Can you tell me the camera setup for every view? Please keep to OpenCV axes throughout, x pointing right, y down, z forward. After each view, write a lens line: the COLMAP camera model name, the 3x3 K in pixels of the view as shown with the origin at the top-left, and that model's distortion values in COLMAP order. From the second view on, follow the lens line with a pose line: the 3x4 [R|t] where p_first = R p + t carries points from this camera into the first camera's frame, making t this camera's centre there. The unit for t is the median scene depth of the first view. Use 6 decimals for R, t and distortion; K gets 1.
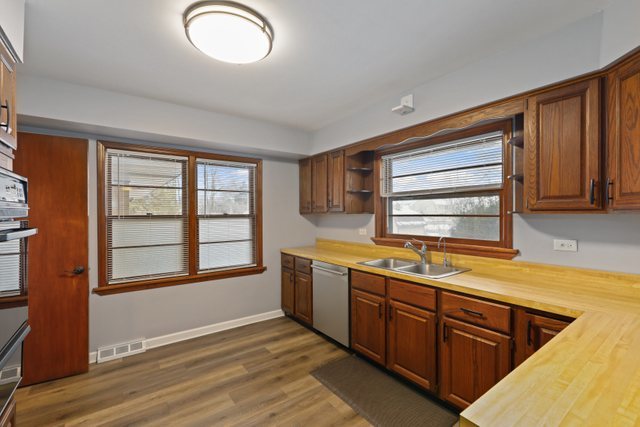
lens RADIAL K [[285.4, 0, 320.0], [0, 285.4, 213.5], [0, 0, 1]] dist [0.020024, -0.000144]
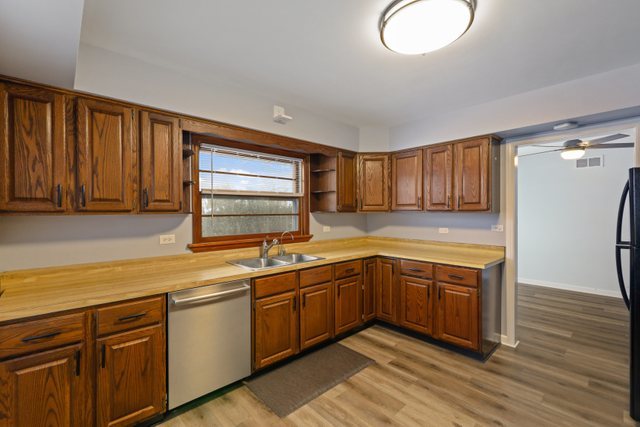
lens RADIAL K [[285.4, 0, 320.0], [0, 285.4, 213.5], [0, 0, 1]] dist [0.020024, -0.000144]
pose [[-0.122901, -0.005307, 0.992405, -0.811097], [-0.001926, 0.999985, 0.005109, -0.003991], [-0.992417, -0.001284, -0.122910, 0.980393]]
